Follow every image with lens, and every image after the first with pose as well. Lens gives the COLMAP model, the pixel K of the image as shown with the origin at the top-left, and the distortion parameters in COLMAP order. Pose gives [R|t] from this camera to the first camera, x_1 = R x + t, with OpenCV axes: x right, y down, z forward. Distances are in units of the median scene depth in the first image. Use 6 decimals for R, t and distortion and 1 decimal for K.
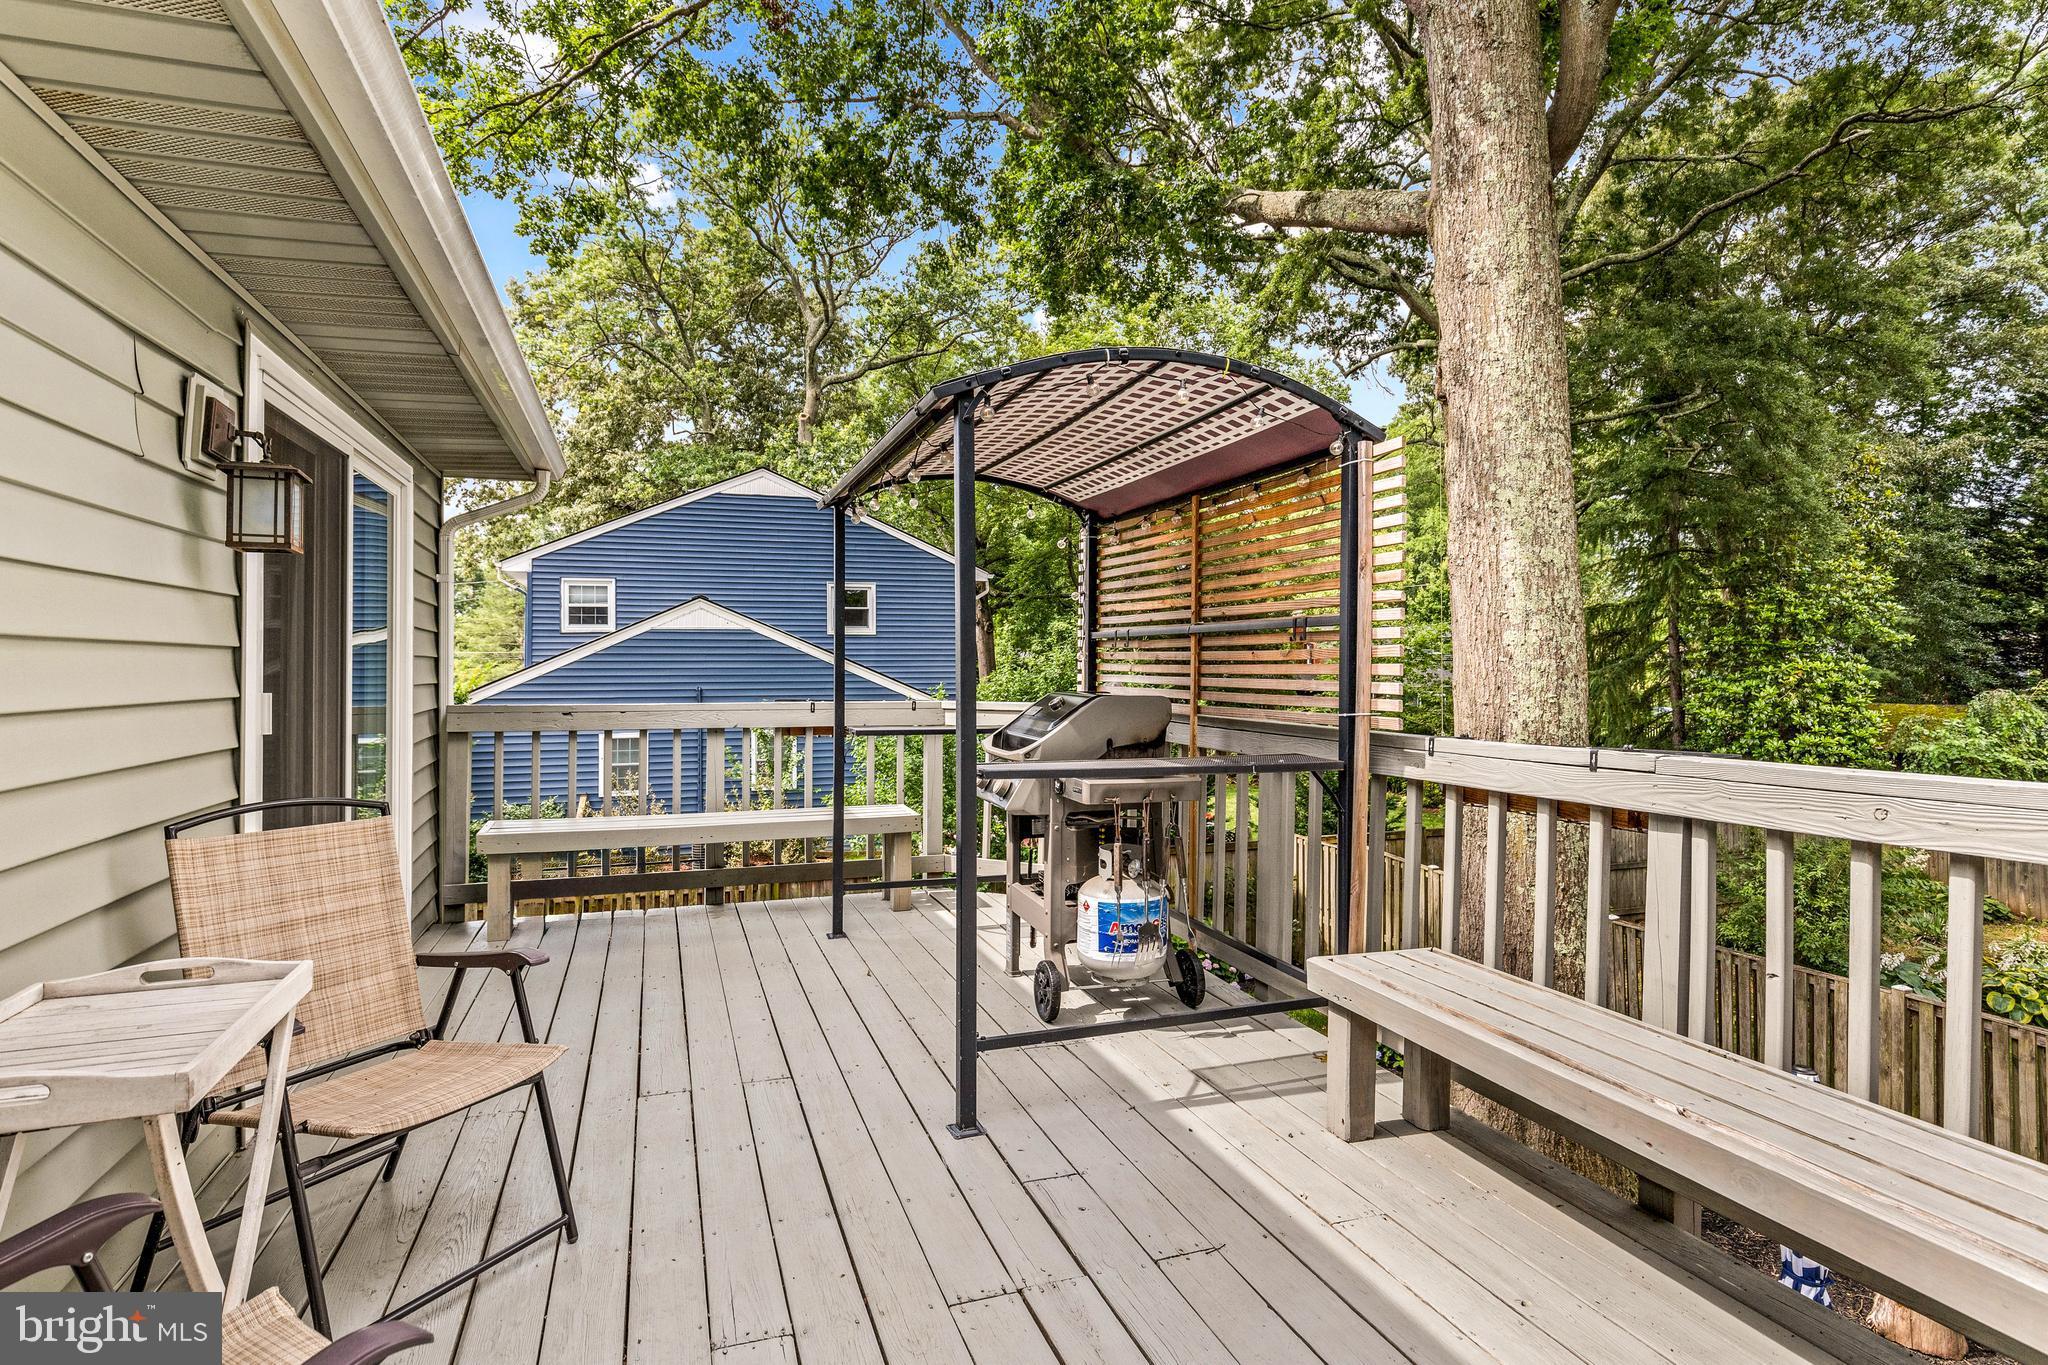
lens RADIAL K [[1059.6, 0, 1017.7], [0, 1059.6, 666.3], [0, 0, 1]] dist [-0.004731, 0.000280]
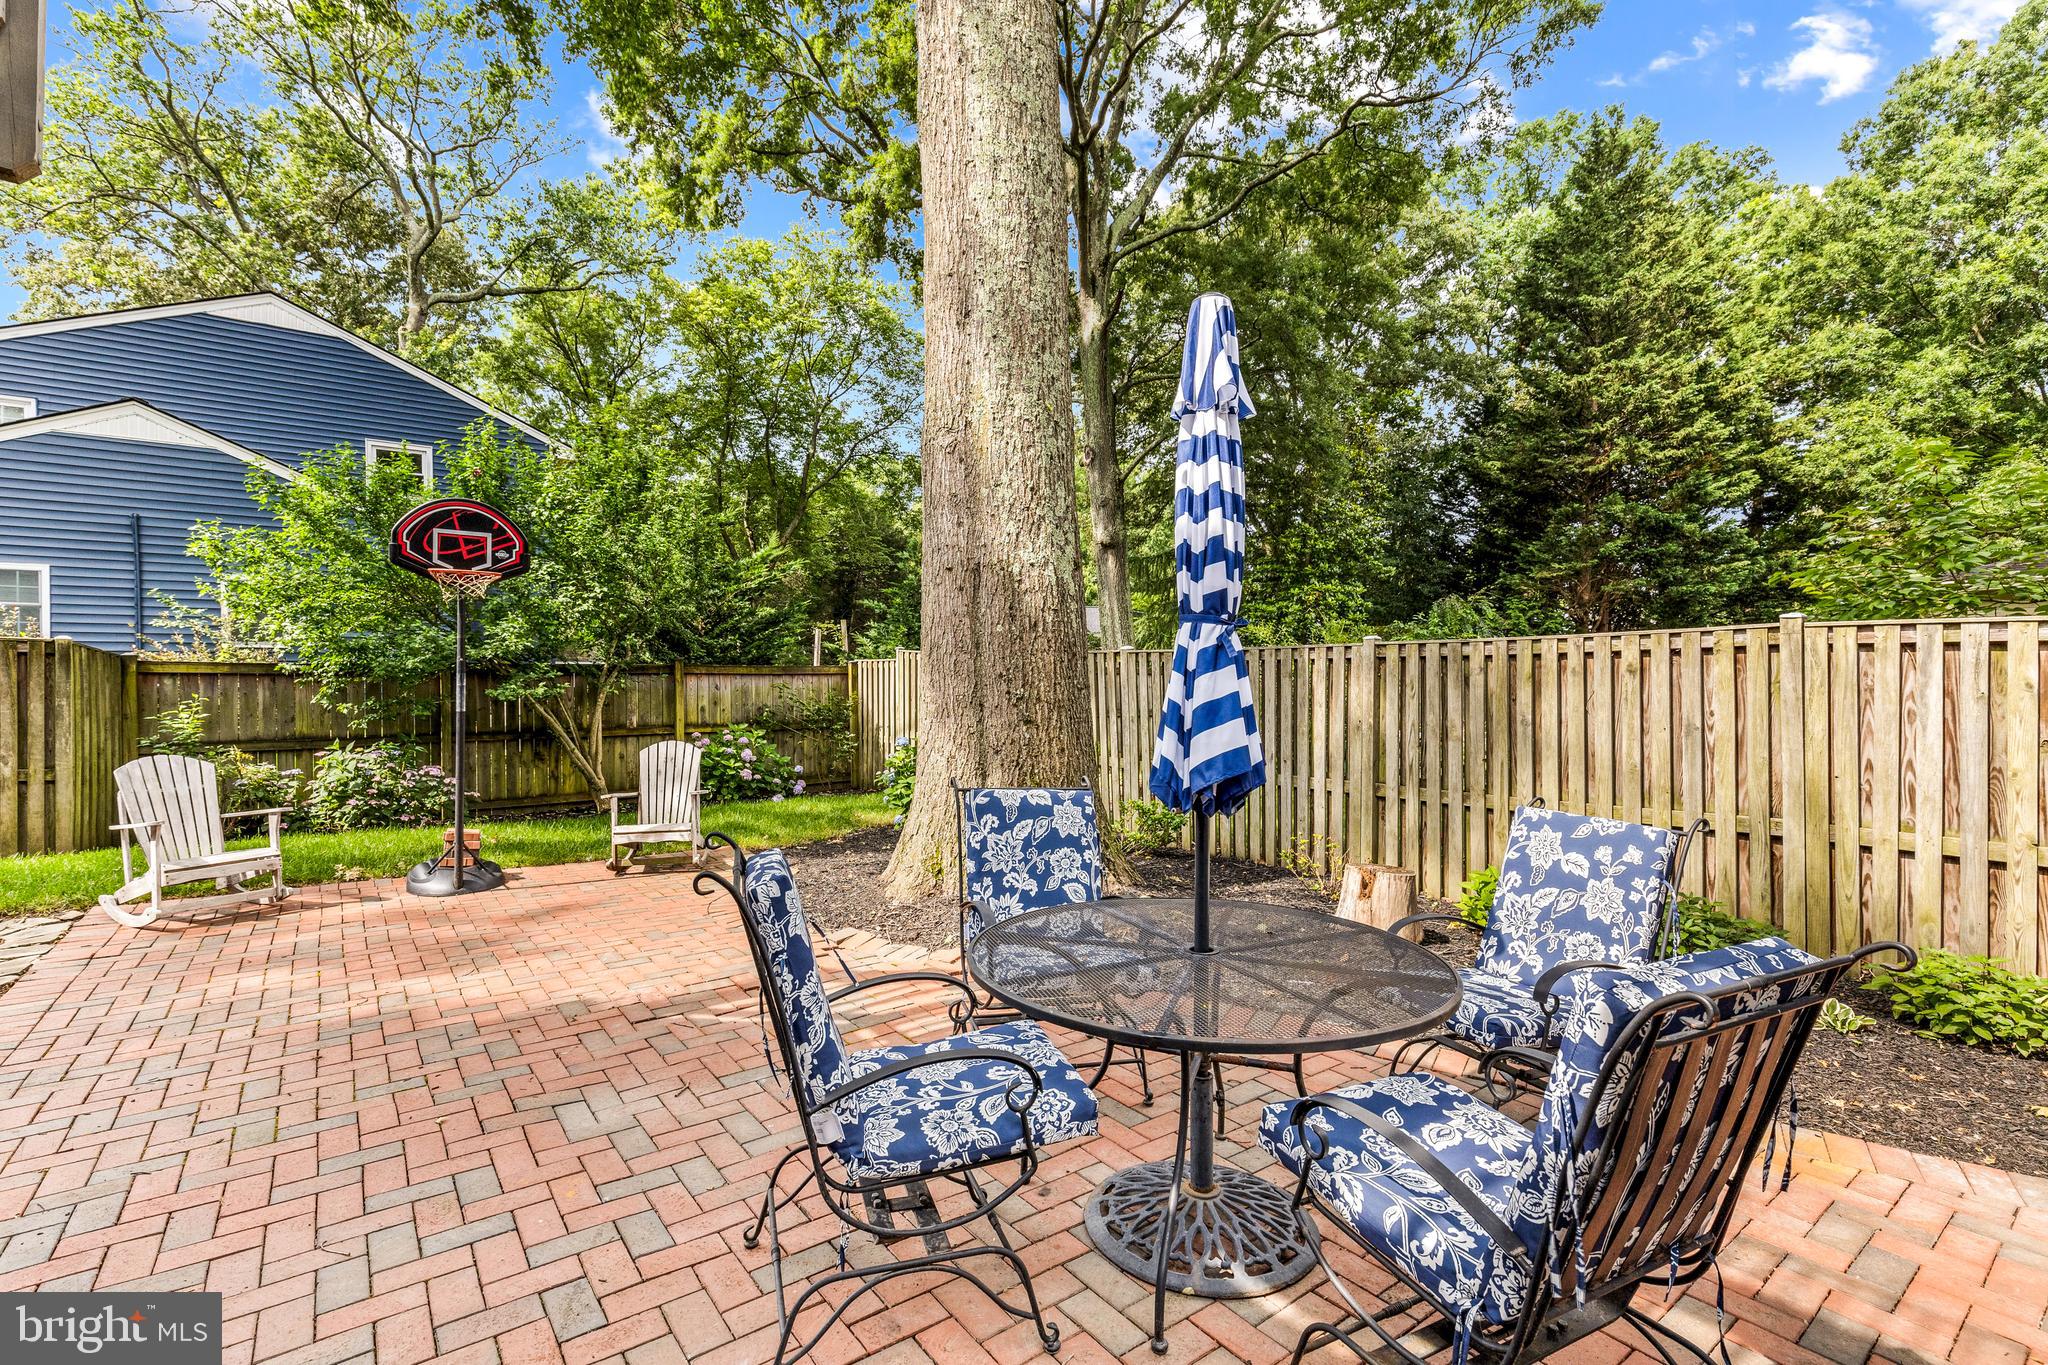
lens RADIAL K [[930.5, 0, 1032.1], [0, 930.5, 688.5], [0, 0, 1]] dist [0.002764, -0.000665]
pose [[0.946395, -0.001062, 0.323010, 0.094629], [-0.001864, 0.999960, 0.008750, 0.122776], [-0.323007, -0.008884, 0.946355, 0.103679]]
